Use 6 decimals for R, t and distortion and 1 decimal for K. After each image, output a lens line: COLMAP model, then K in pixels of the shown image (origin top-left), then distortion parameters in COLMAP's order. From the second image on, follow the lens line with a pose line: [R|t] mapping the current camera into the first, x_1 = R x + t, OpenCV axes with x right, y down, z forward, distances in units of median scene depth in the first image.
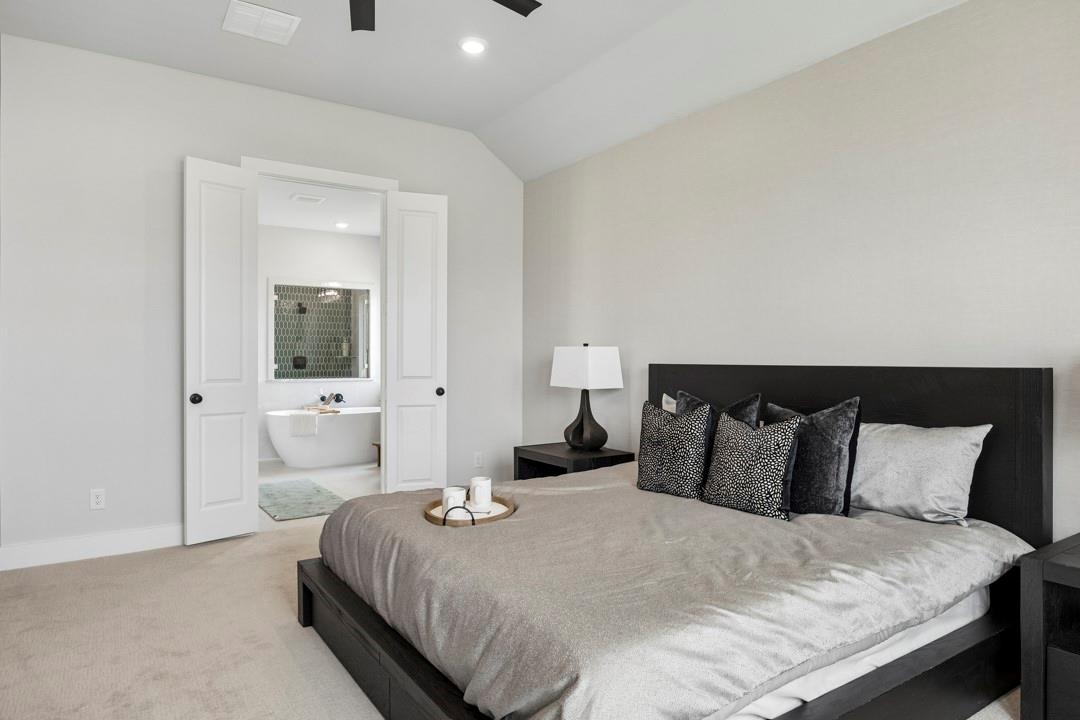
lens RADIAL K [[682.6, 0, 543.7], [0, 682.6, 356.9], [0, 0, 1]] dist [0.000145, -0.000804]
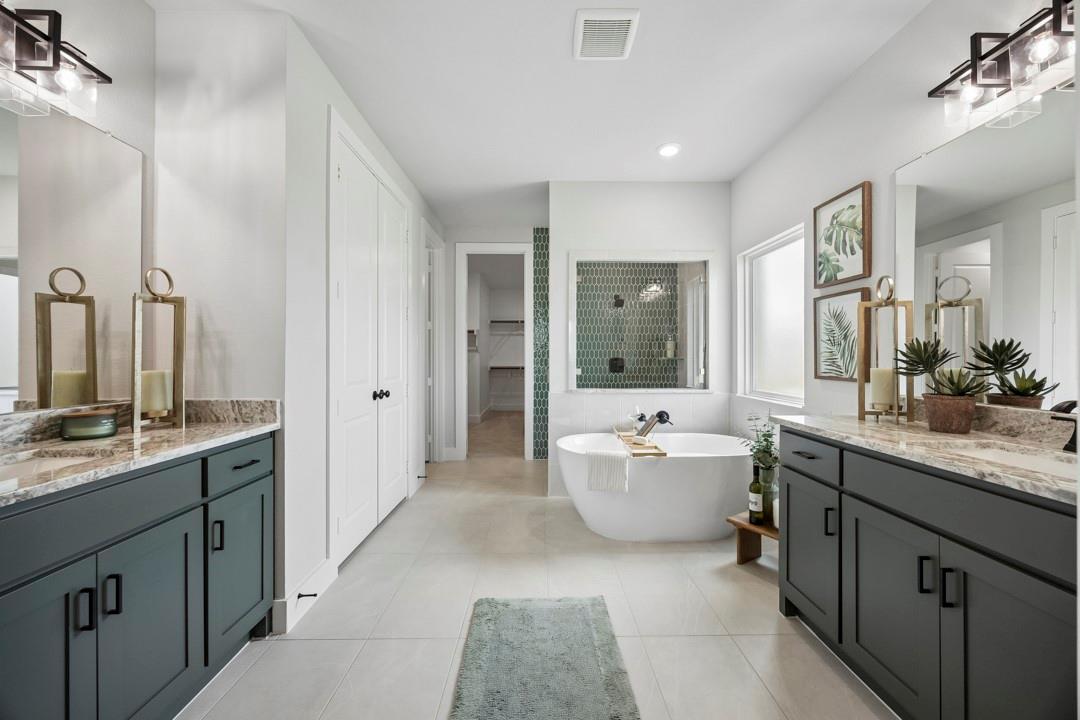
lens RADIAL K [[415.1, 0, 542.4], [0, 415.1, 357.0], [0, 0, 1]] dist [0.003973, 0.000140]
pose [[0.843489, -0.002468, -0.537142, -0.169691], [0.001351, 0.999996, -0.002474, -0.000856], [0.537146, 0.001361, 0.843488, 0.554288]]
